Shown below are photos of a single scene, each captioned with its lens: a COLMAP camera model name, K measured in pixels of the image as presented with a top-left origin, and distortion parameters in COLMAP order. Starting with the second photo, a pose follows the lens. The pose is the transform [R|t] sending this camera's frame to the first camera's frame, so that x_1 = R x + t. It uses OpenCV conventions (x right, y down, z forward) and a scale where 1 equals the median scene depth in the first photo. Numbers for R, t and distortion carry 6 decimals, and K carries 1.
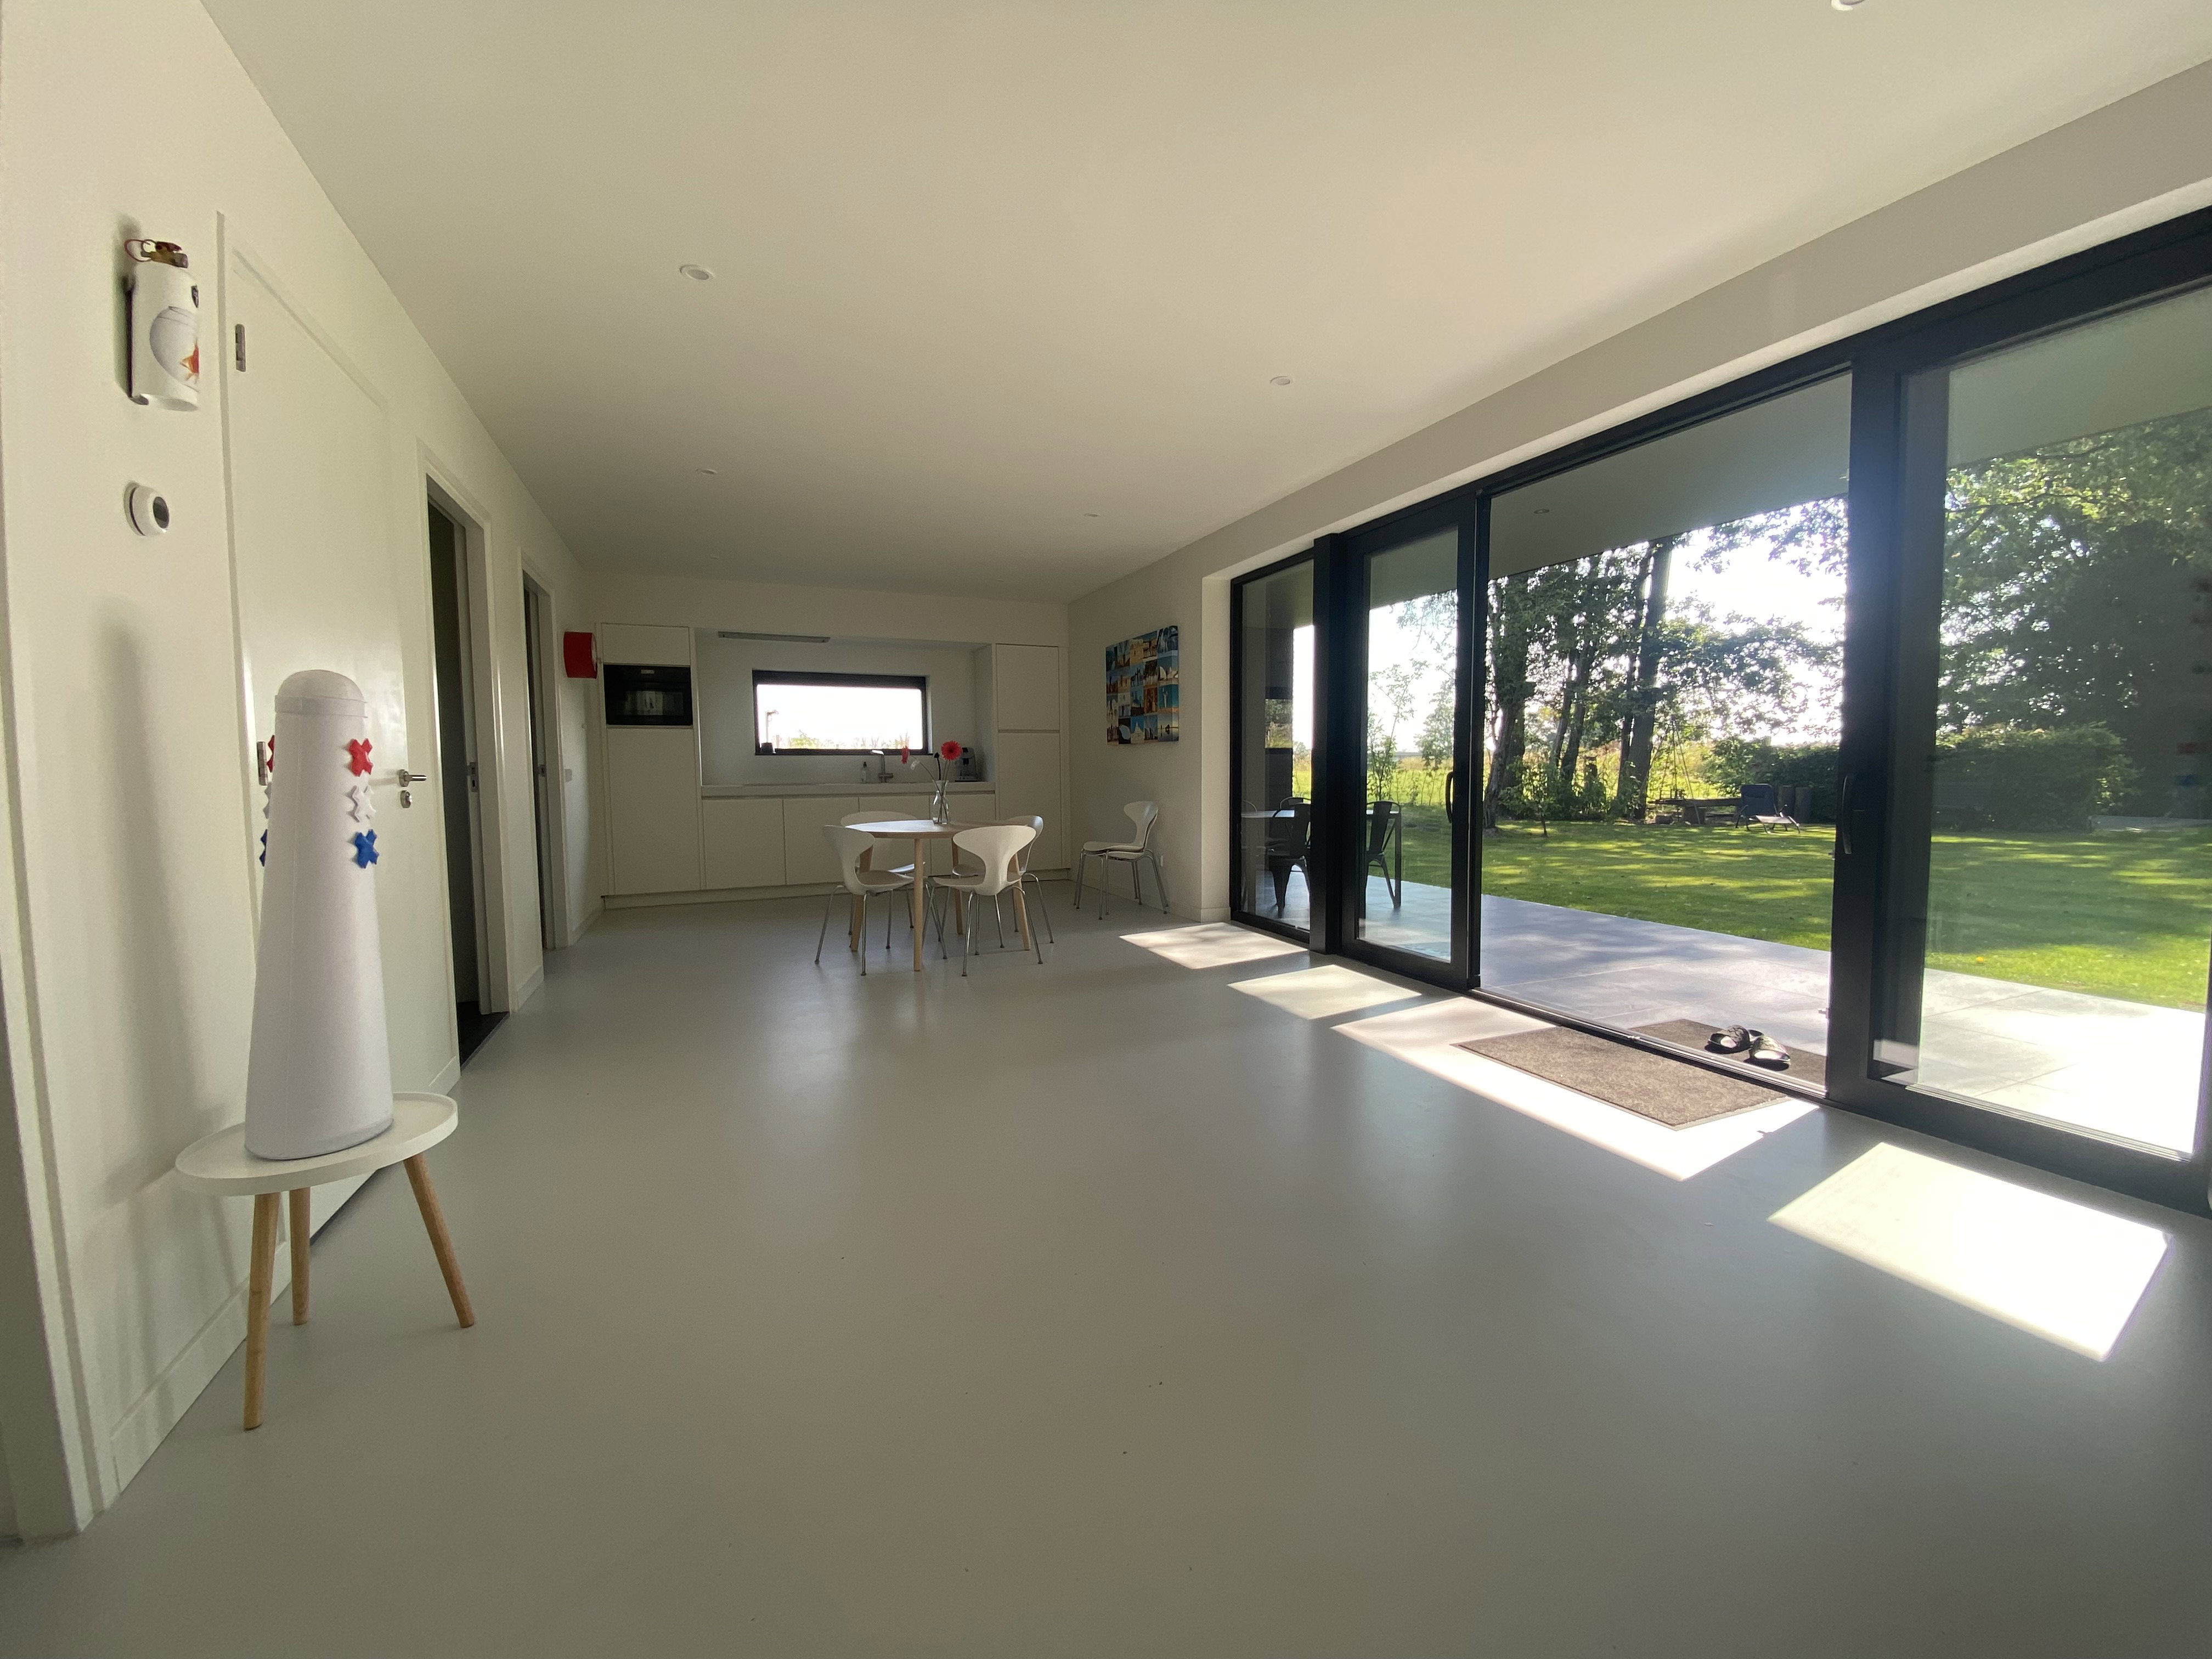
lens RADIAL K [[872.4, 0, 1118.1], [0, 872.4, 827.1], [0, 0, 1]] dist [0.013241, -0.012329]
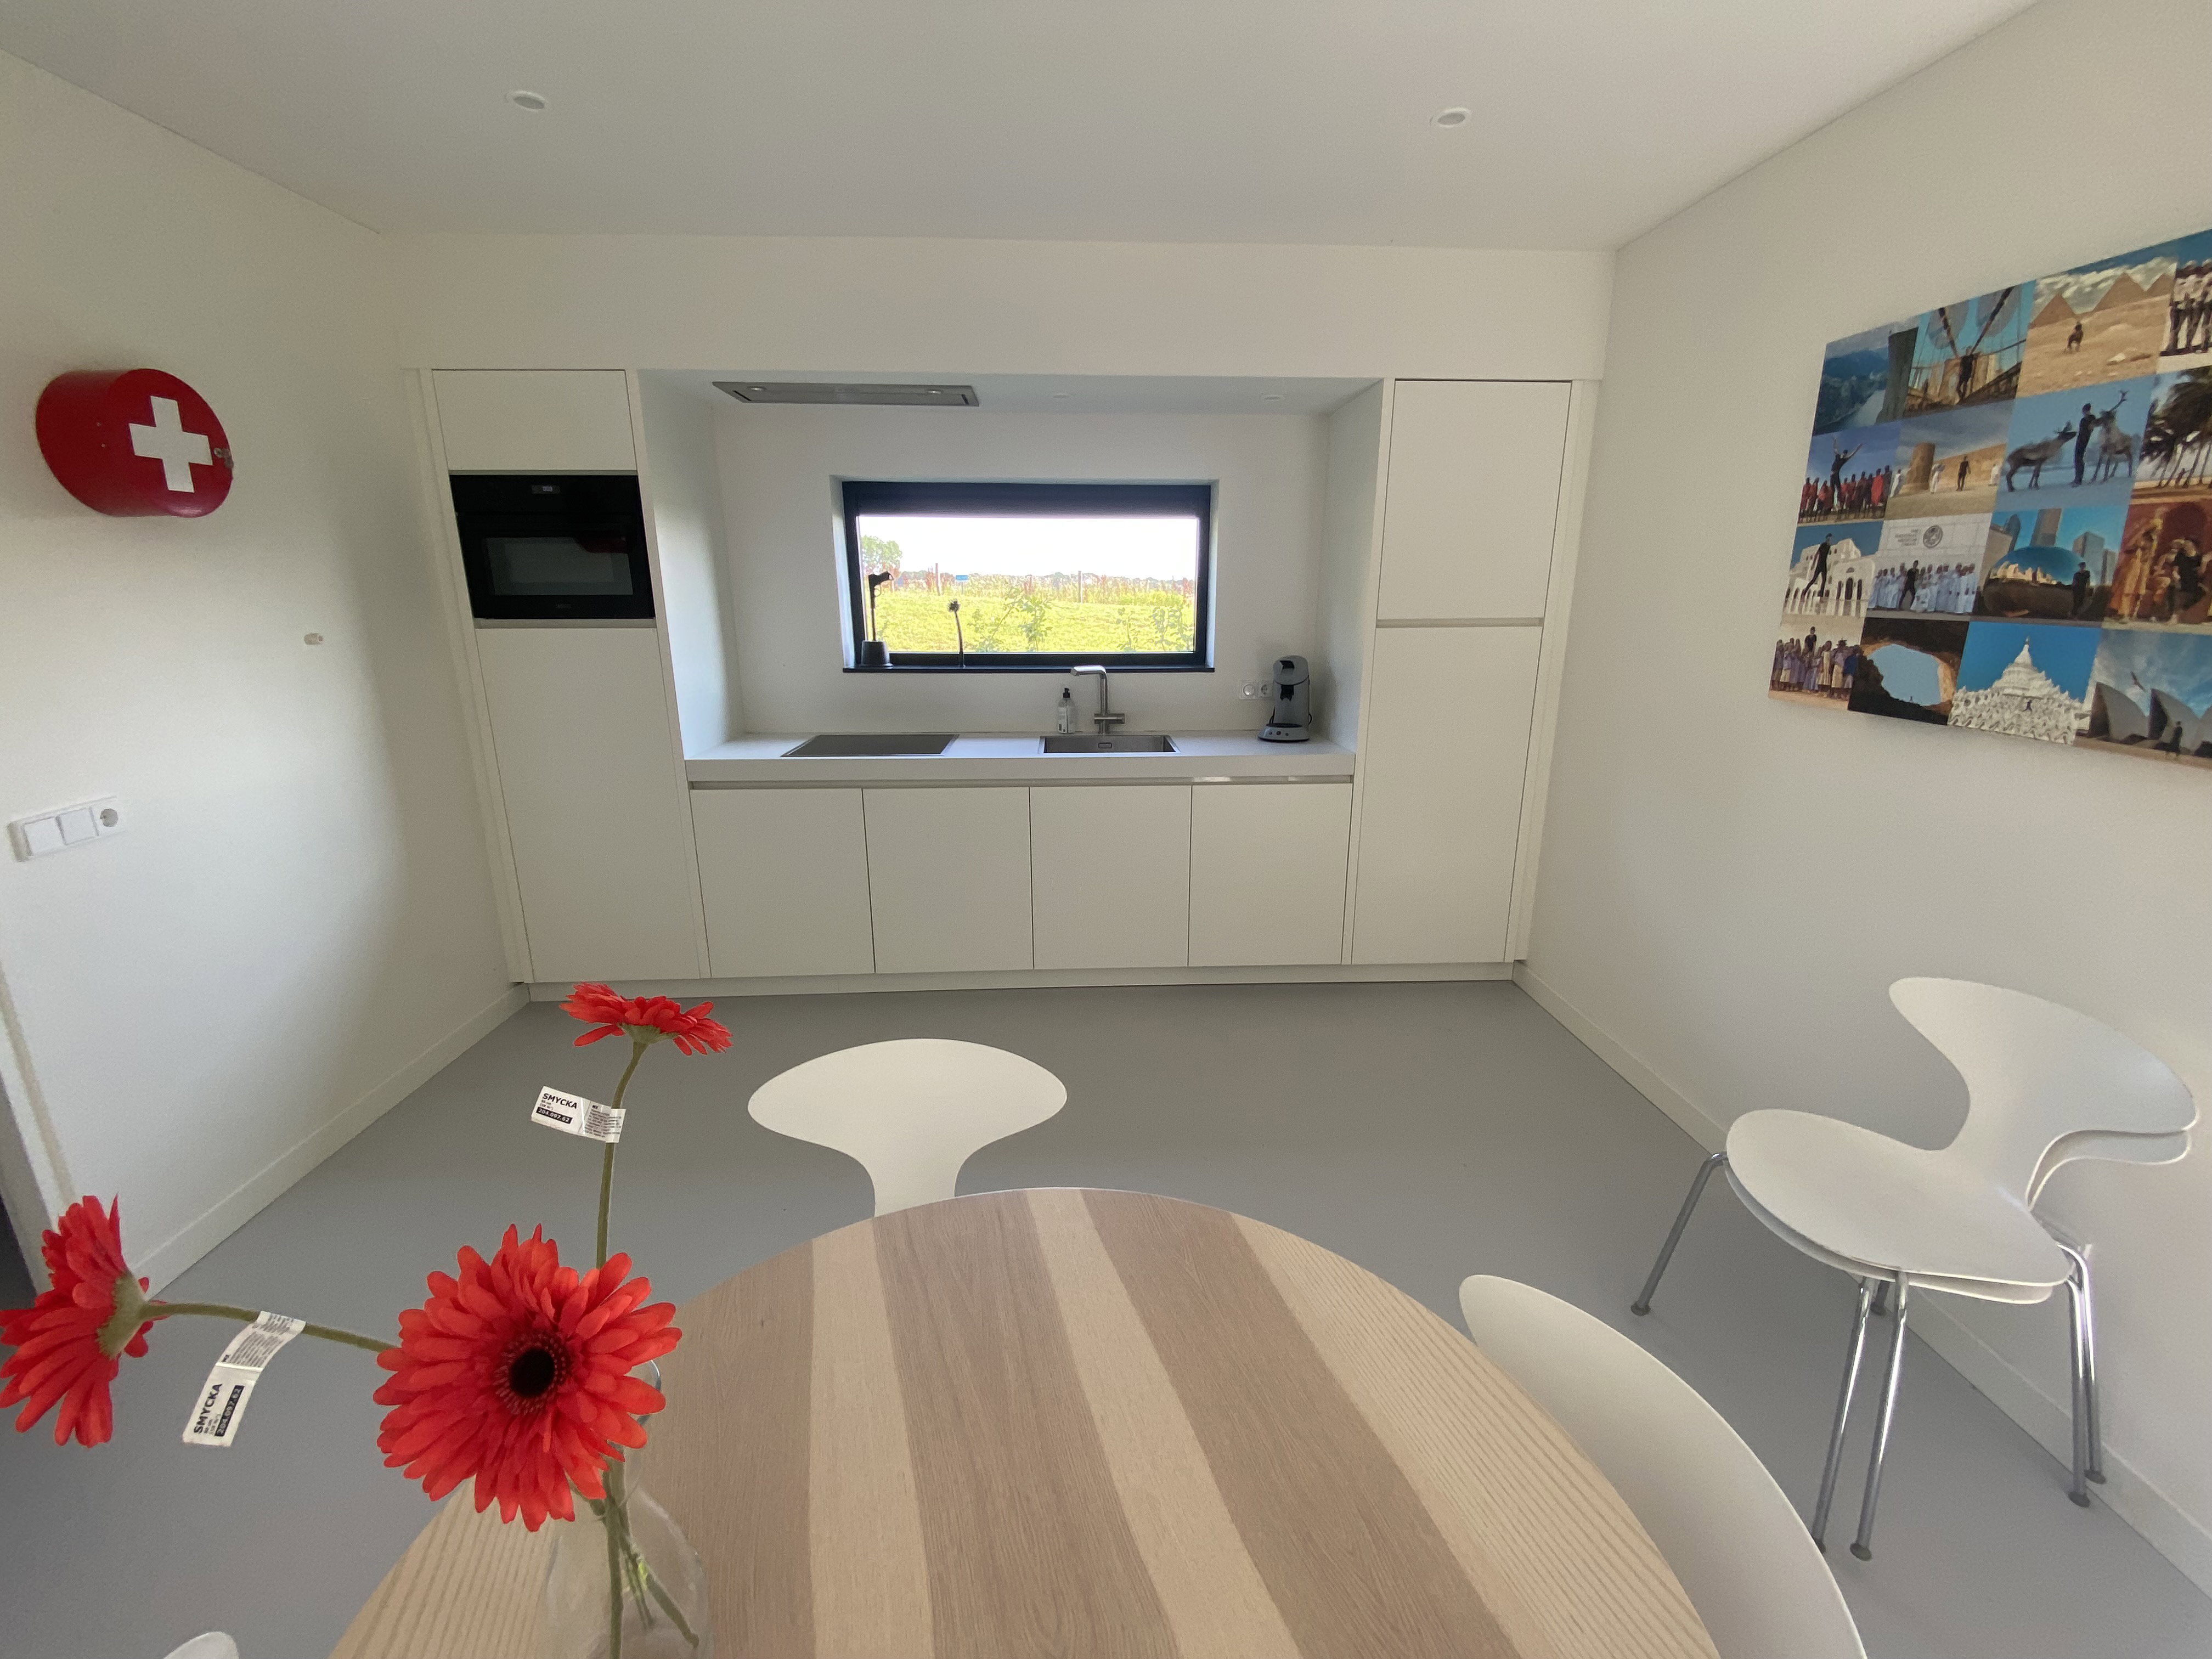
lens RADIAL K [[884.8, 0, 1095.4], [0, 884.8, 820.0], [0, 0, 1]] dist [0.002308, -0.012558]
pose [[0.927840, 0.098767, -0.359665, -0.123529], [-0.030989, 0.981381, 0.189553, -0.111961], [0.371690, -0.164729, 0.913625, 0.685625]]
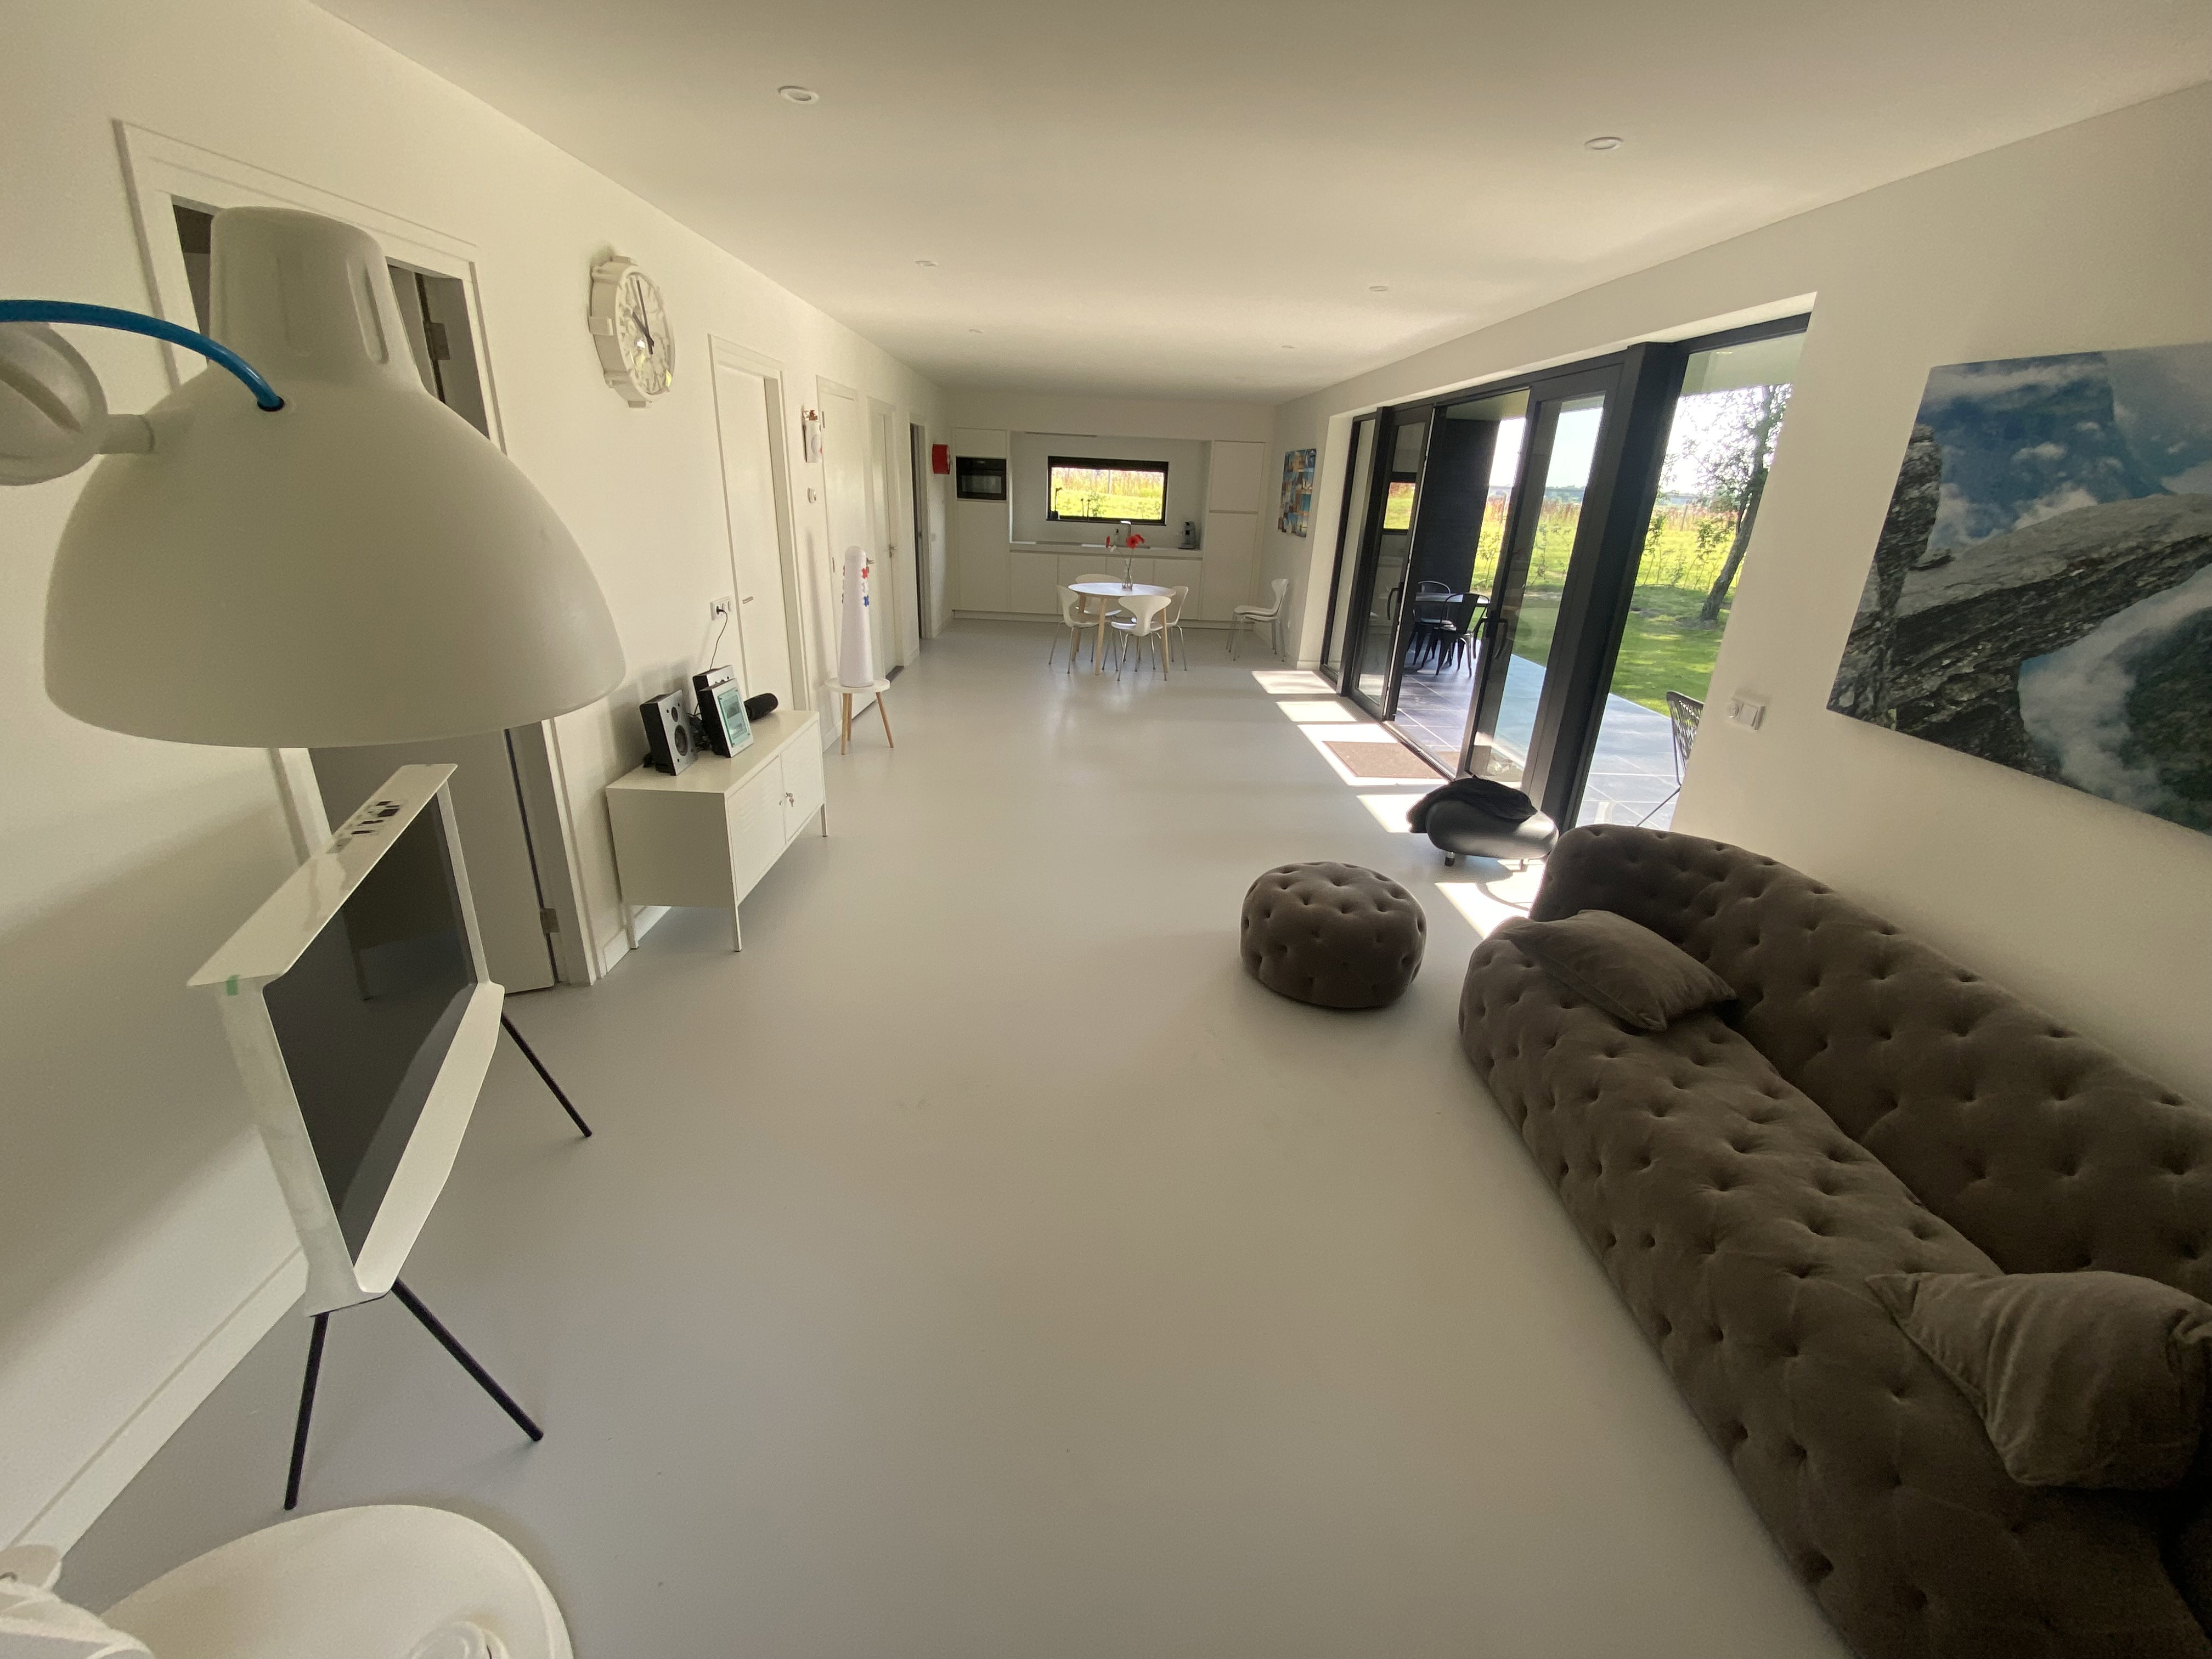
lens RADIAL K [[872.4, 0, 1118.1], [0, 872.4, 827.1], [0, 0, 1]] dist [0.013241, -0.012329]
pose [[0.924619, 0.181882, -0.334661, 0.319726], [-0.075155, 0.948468, 0.307833, -0.061345], [0.373404, -0.259477, 0.890641, -0.449817]]
